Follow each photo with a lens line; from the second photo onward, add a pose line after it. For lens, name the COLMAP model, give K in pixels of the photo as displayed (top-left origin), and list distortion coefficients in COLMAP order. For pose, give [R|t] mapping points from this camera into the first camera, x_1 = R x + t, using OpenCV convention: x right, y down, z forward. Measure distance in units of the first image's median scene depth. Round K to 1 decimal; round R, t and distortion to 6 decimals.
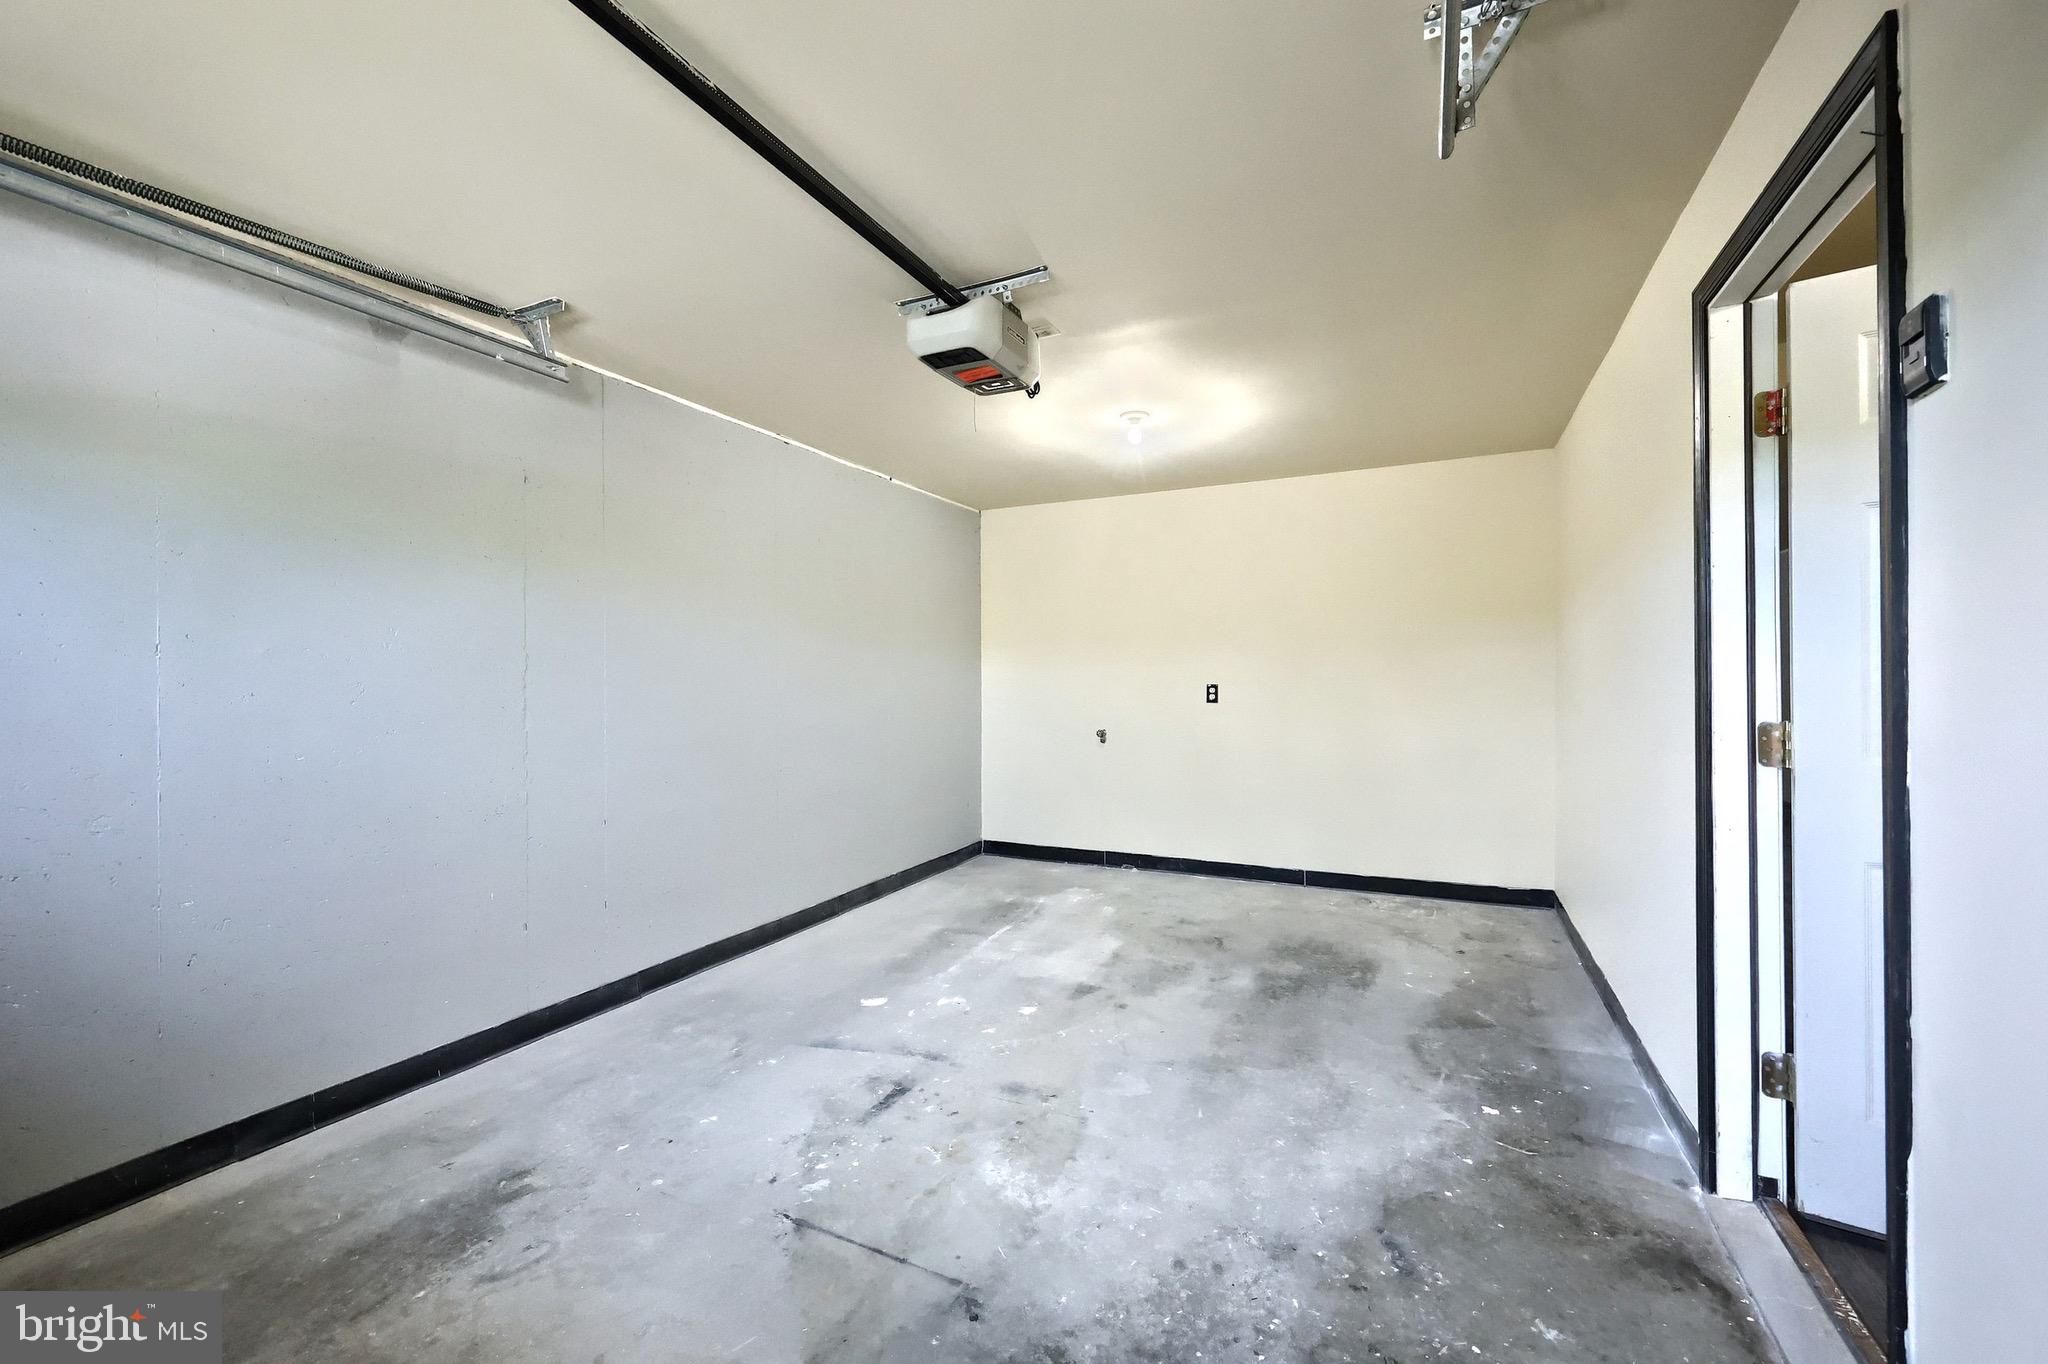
lens RADIAL K [[829.0, 0, 1009.3], [0, 829.0, 677.5], [0, 0, 1]] dist [0.001529, 0.000160]
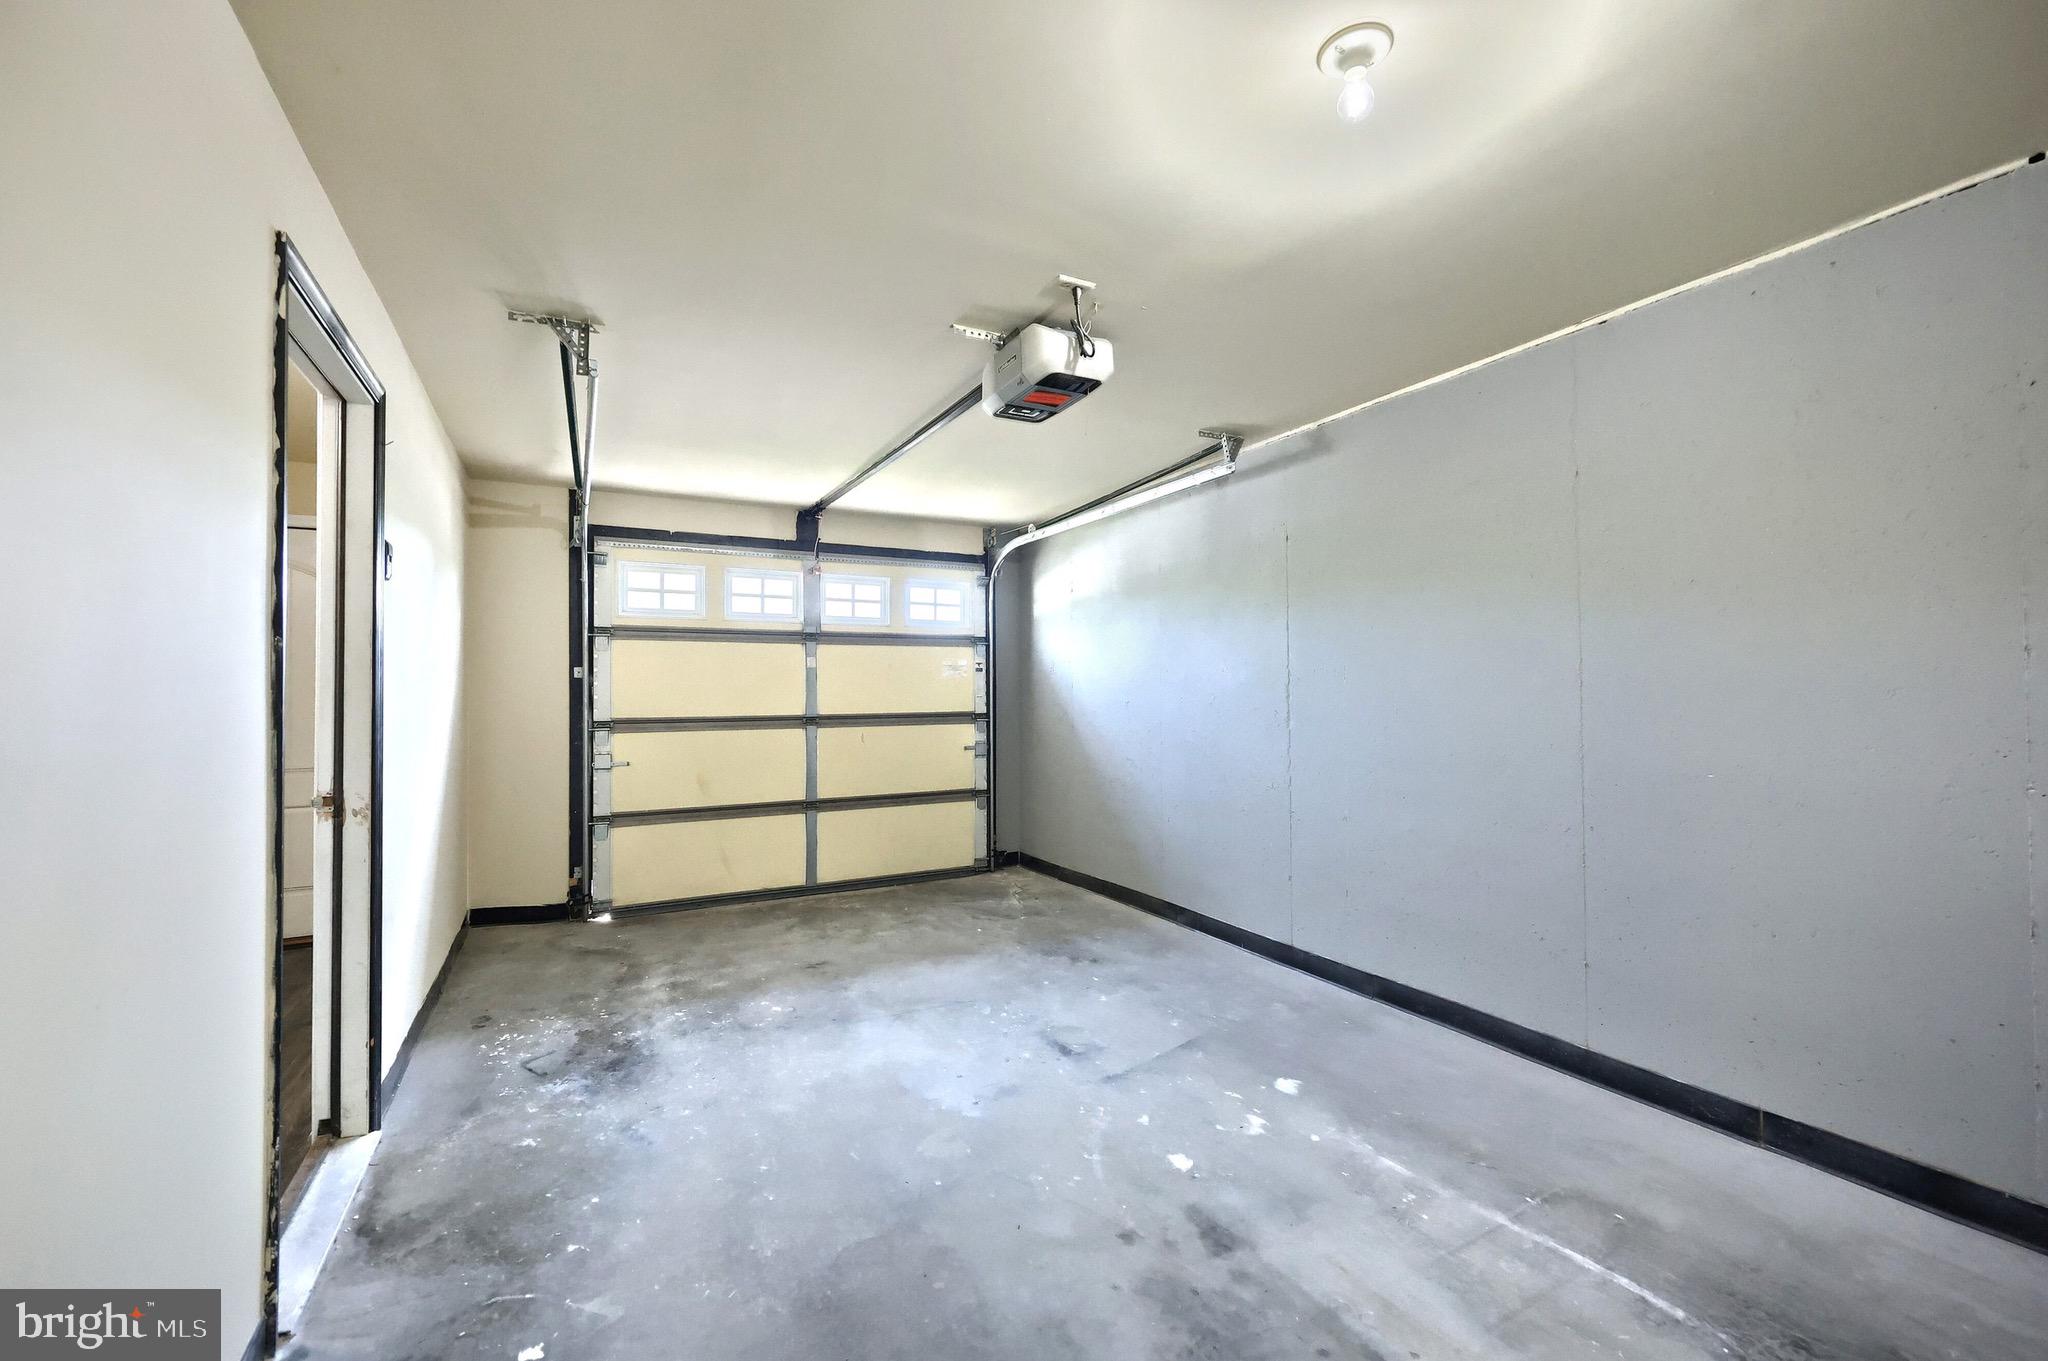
lens RADIAL K [[829.0, 0, 1009.3], [0, 829.0, 676.0], [0, 0, 1]] dist [0.001529, 0.000160]
pose [[-0.582831, -0.006090, -0.812570, 0.798245], [0.010599, 0.999830, -0.015095, -0.005660], [0.812524, -0.017410, -0.582668, 1.512636]]
